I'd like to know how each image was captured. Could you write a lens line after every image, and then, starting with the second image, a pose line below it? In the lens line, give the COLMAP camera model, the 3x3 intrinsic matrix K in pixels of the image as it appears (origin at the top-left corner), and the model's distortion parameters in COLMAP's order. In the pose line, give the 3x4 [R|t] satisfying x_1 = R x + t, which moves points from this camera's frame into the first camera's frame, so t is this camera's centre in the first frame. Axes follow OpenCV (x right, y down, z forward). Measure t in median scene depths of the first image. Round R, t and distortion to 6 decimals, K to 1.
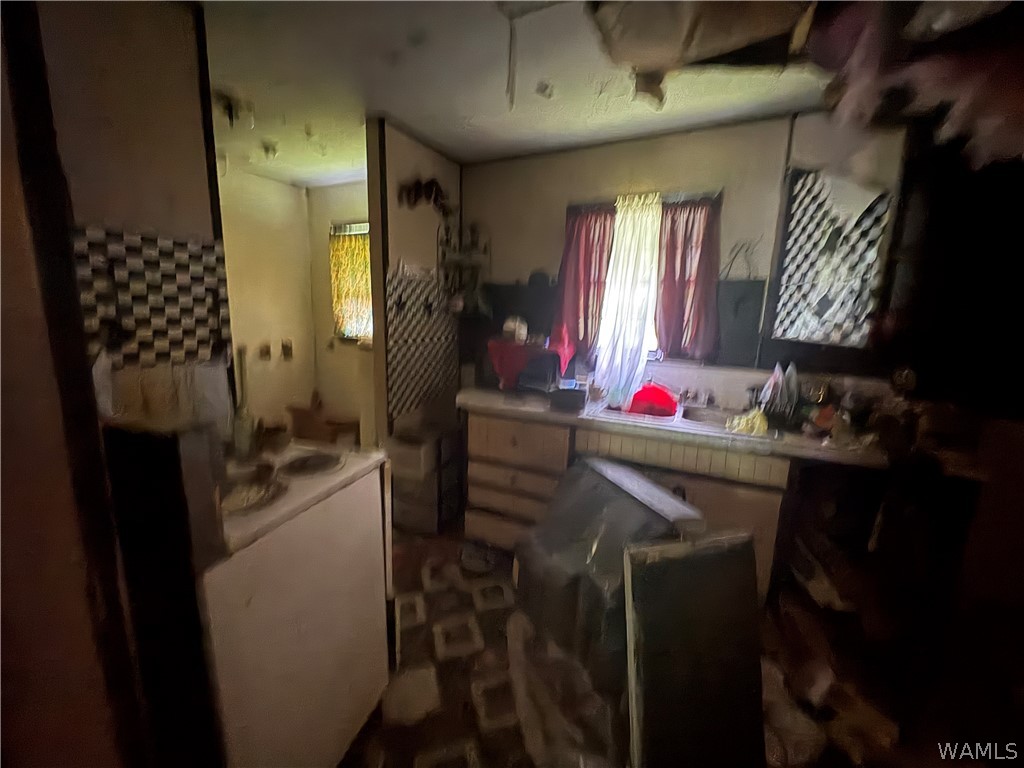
lens RADIAL K [[407.6, 0, 507.4], [0, 407.6, 383.8], [0, 0, 1]] dist [-0.002443, -0.000472]
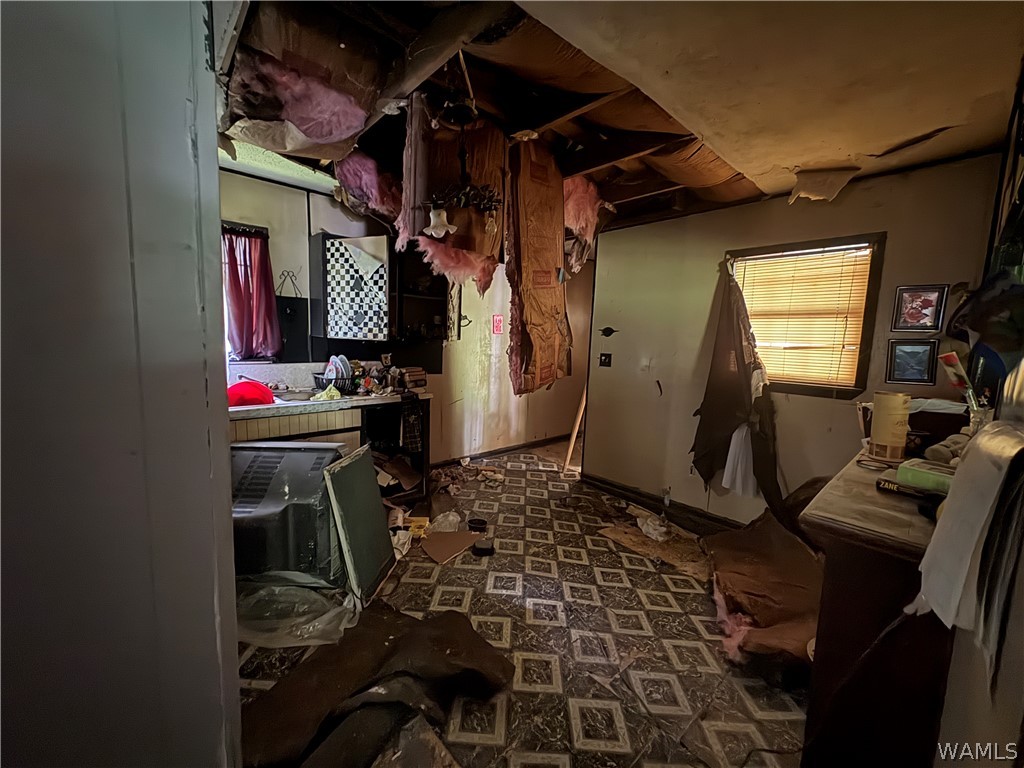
lens RADIAL K [[407.6, 0, 510.1], [0, 407.6, 381.7], [0, 0, 1]] dist [-0.002443, -0.000472]
pose [[0.365514, -0.122629, 0.922693, -0.631427], [0.142410, 0.986981, 0.074759, 0.035600], [-0.919847, 0.104075, 0.378219, -0.229462]]
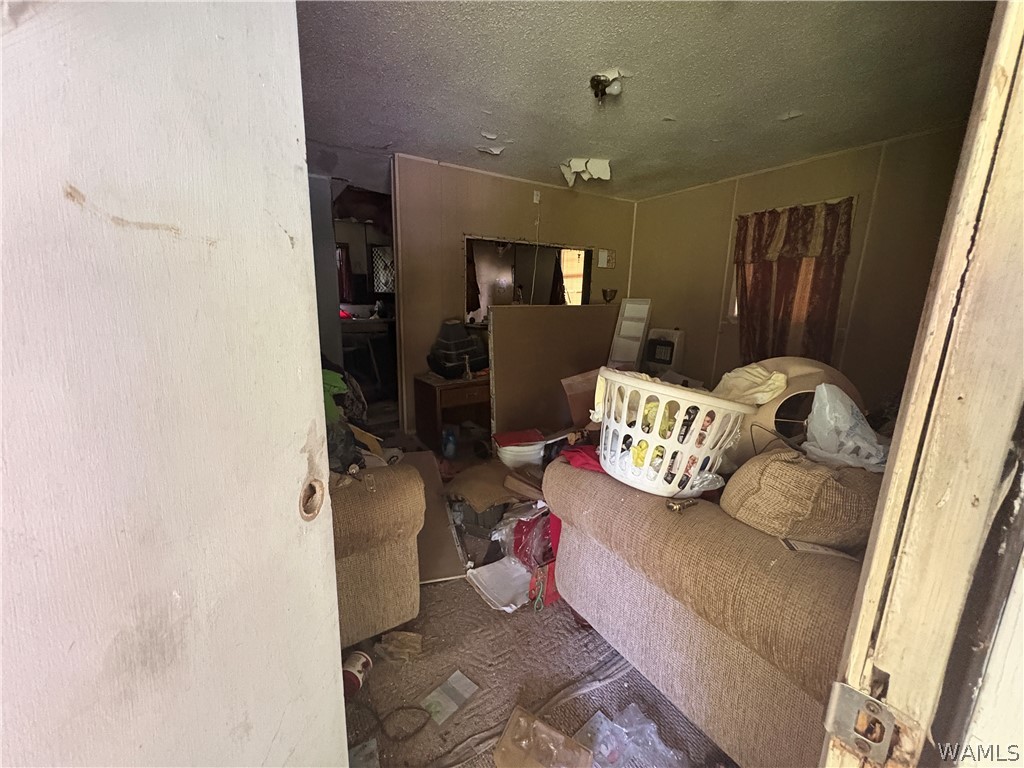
lens RADIAL K [[407.6, 0, 511.0], [0, 407.6, 384.4], [0, 0, 1]] dist [-0.002443, -0.000472]
pose [[0.519096, -0.197809, 0.831511, -2.059611], [0.151649, 0.978731, 0.138159, 0.402272], [-0.841155, 0.054380, 0.538053, -2.071236]]
